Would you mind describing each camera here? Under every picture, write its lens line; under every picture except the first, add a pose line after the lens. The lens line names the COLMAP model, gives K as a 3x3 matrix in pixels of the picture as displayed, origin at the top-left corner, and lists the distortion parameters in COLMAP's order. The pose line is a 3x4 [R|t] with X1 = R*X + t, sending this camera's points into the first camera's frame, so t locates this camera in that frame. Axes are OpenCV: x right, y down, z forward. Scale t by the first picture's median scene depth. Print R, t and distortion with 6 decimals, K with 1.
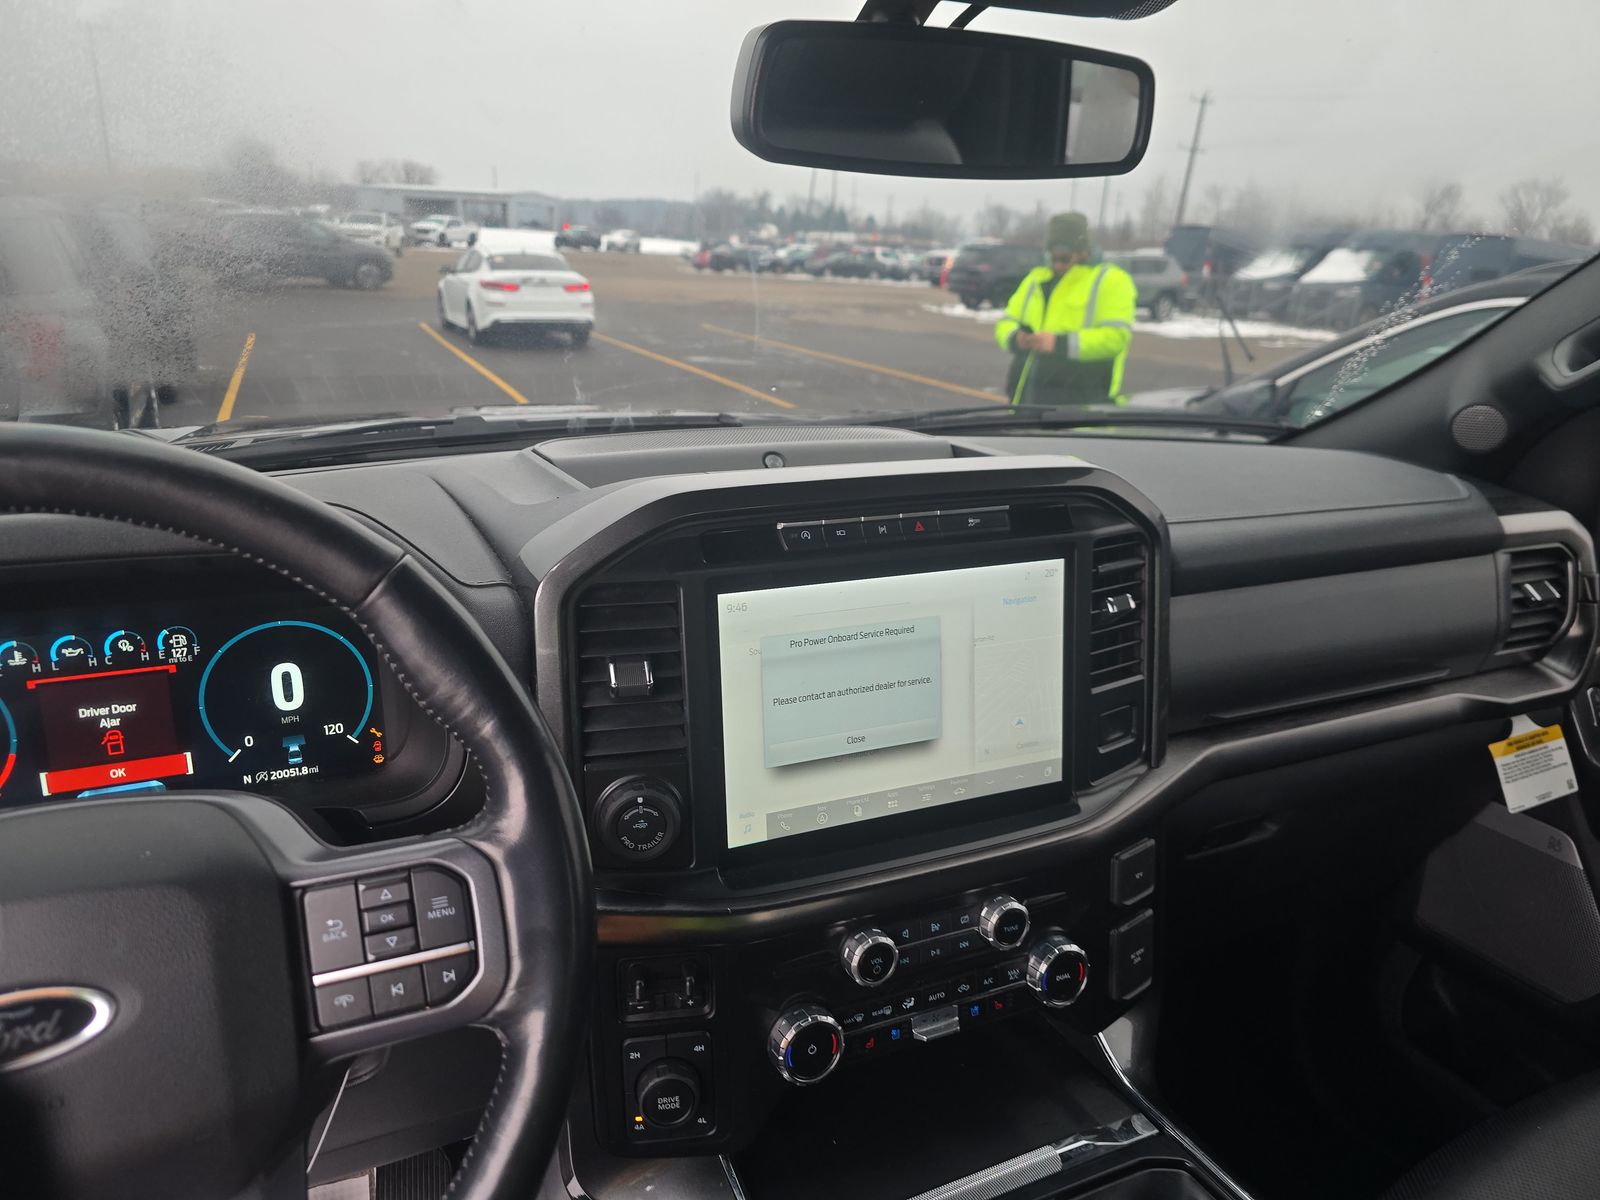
lens RADIAL K [[1049.4, 0, 798.6], [0, 1049.4, 598.6], [0, 0, 1]] dist [0.013817, -0.008824]
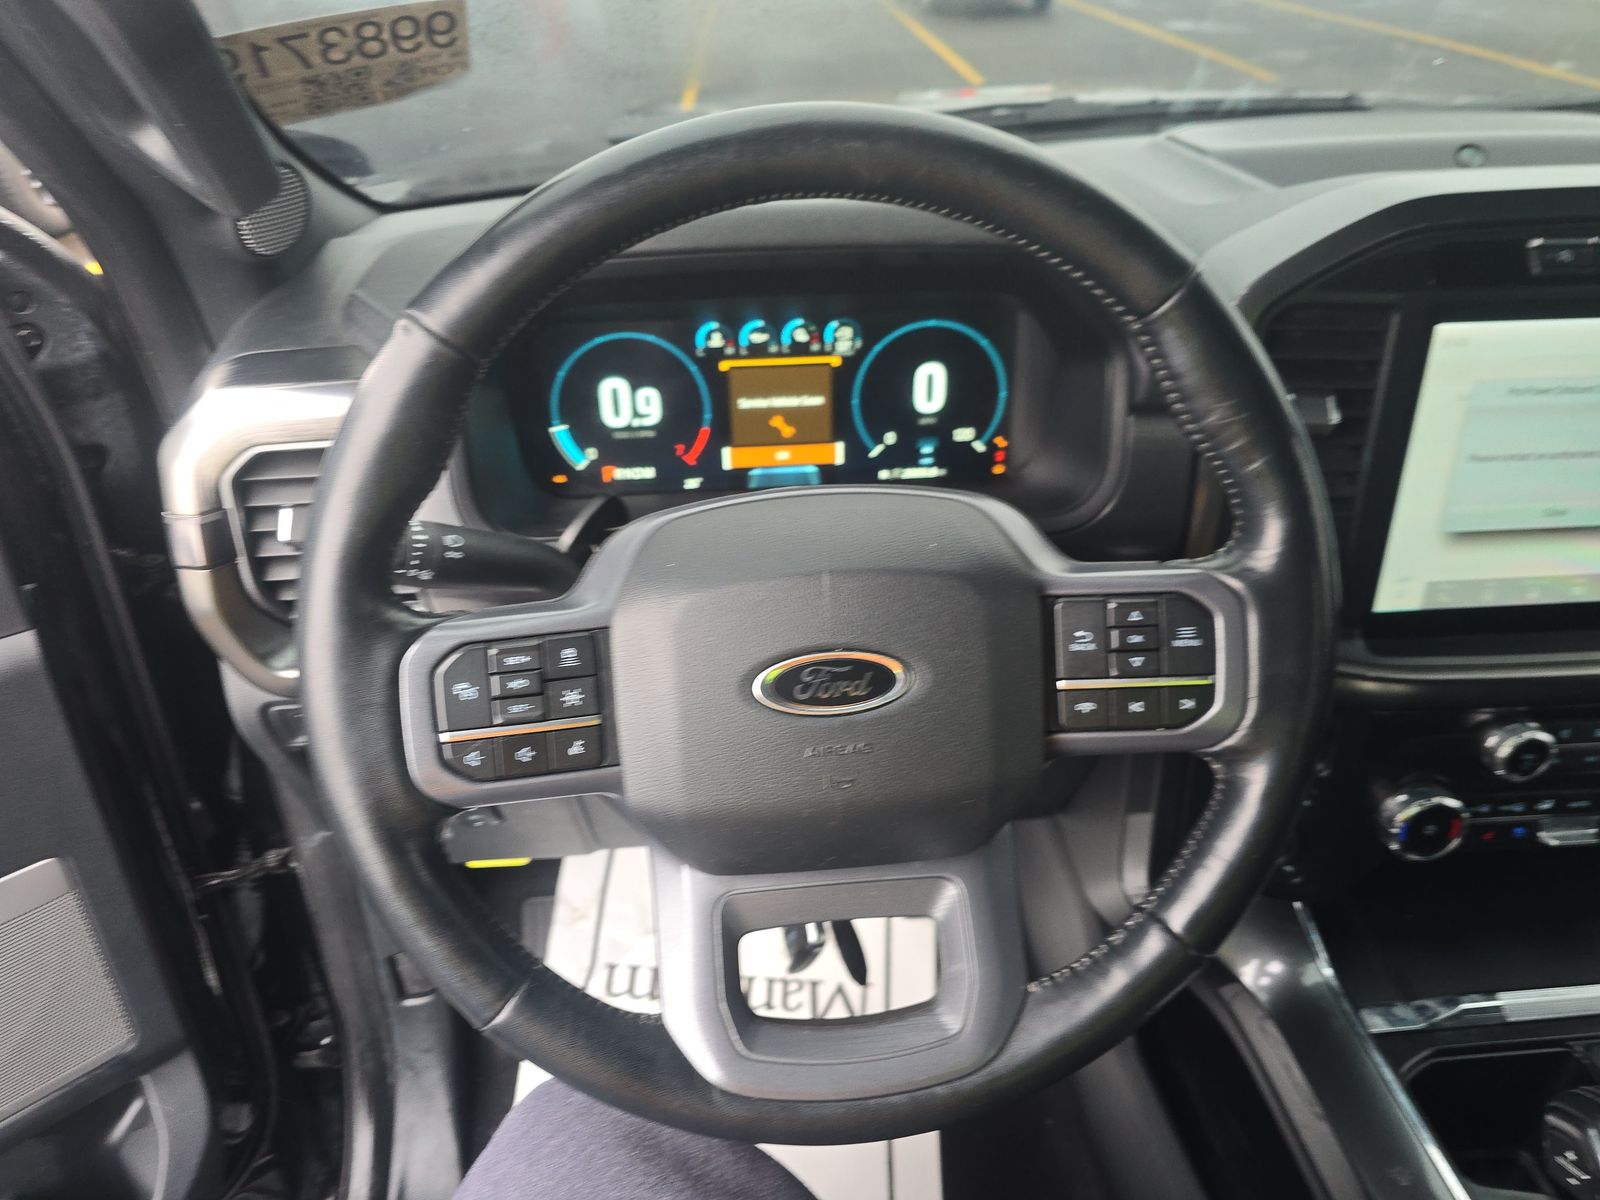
lens RADIAL K [[1049.4, 0, 792.8], [0, 1049.4, 608.9], [0, 0, 1]] dist [0.013817, -0.008824]
pose [[0.931389, 0.162194, -0.325894, -0.248878], [-0.066621, 0.956081, 0.285432, 0.007079], [0.357876, -0.244137, 0.901289, -0.011316]]
